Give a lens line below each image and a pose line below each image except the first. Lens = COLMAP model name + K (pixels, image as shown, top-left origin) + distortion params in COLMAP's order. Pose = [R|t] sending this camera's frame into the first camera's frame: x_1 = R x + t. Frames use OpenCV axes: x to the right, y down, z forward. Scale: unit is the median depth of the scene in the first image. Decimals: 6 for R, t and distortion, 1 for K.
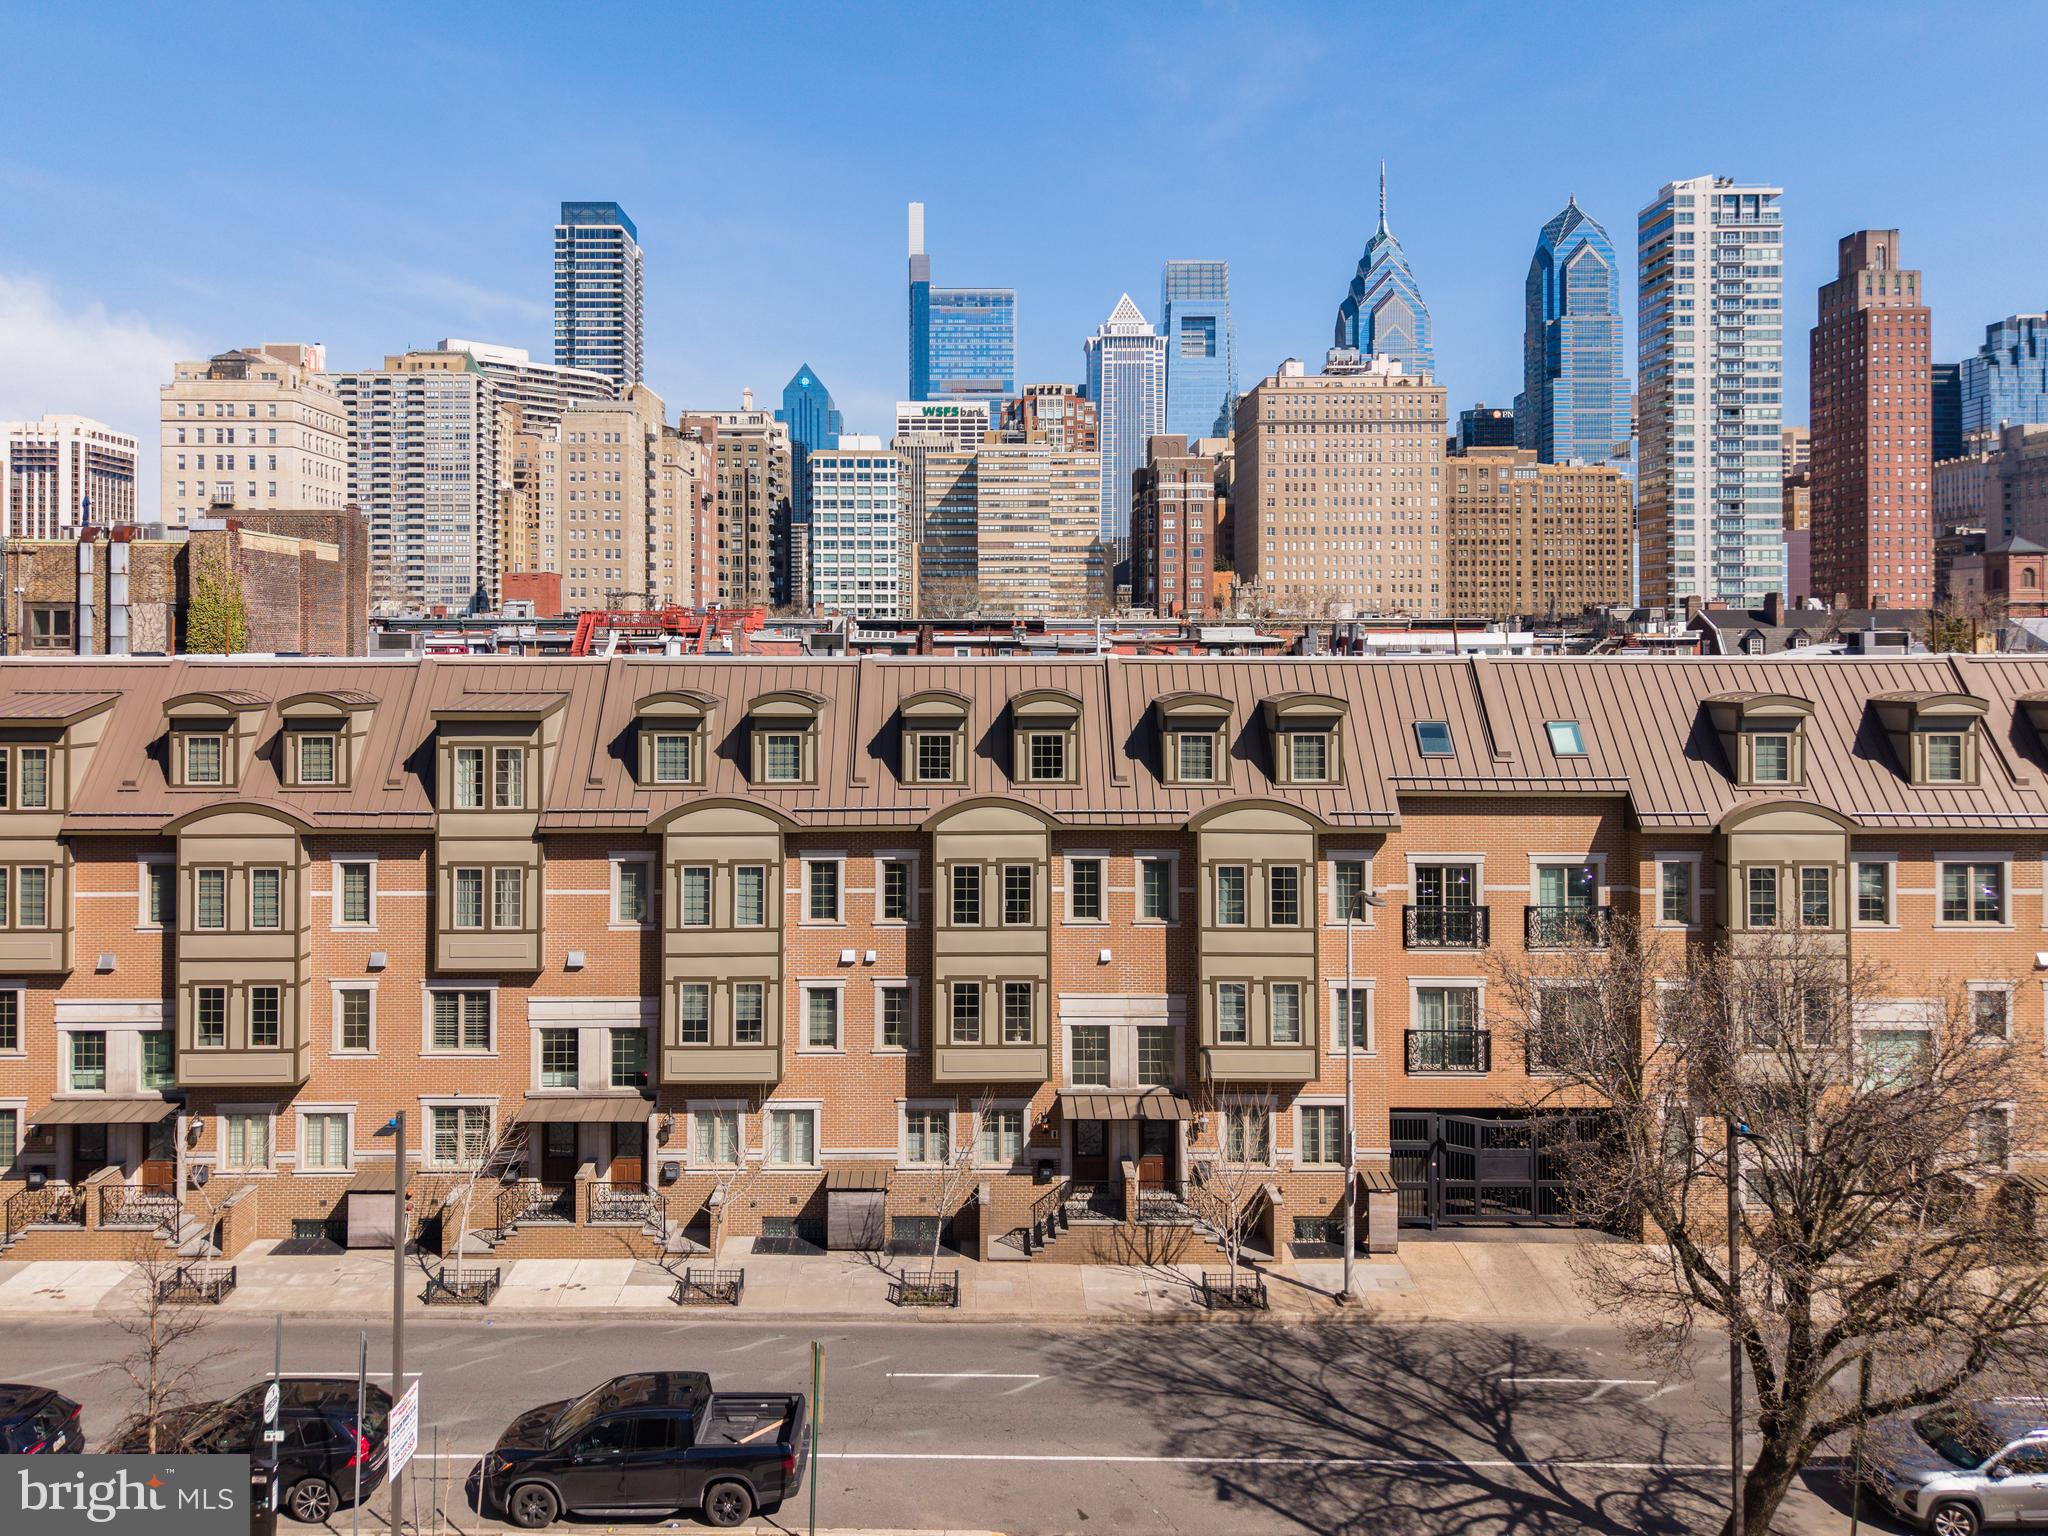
lens RADIAL K [[1459.0, 0, 994.0], [0, 1459.0, 686.7], [0, 0, 1]] dist [0.039063, -0.024279]
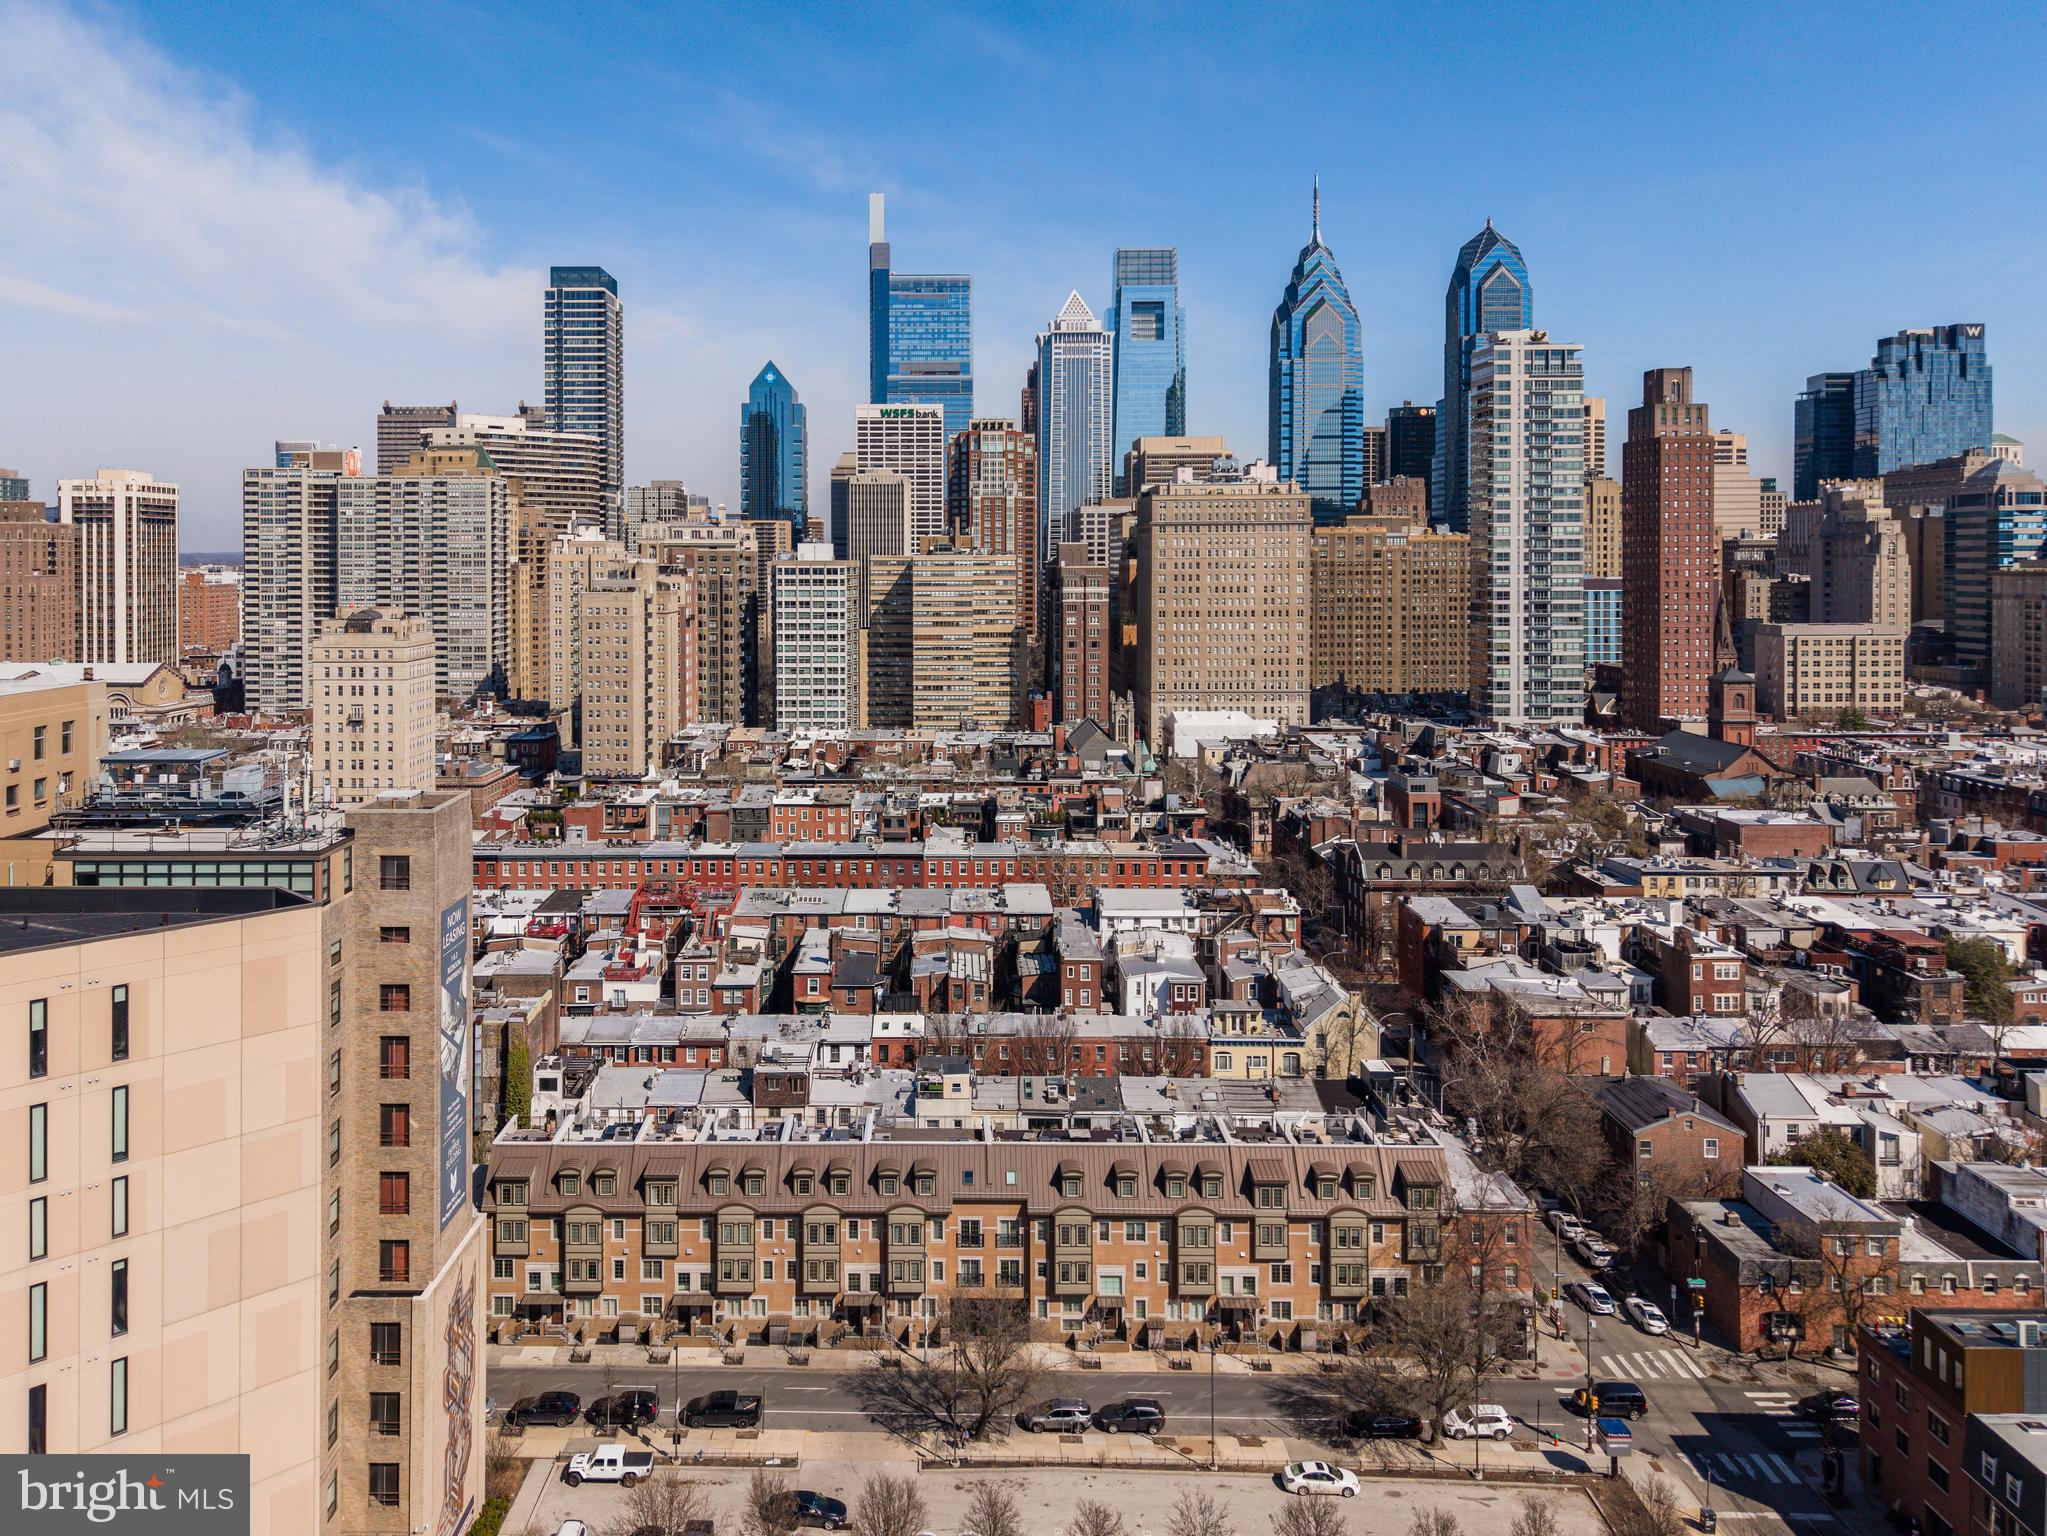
lens RADIAL K [[1496.8, 0, 958.7], [0, 1496.8, 656.9], [0, 0, 1]] dist [0.037340, -0.024530]
pose [[0.999981, 0.004708, -0.004007, 0.031517], [-0.004539, 0.999150, 0.040971, -0.129617], [0.004197, -0.040952, 0.999152, -0.229872]]
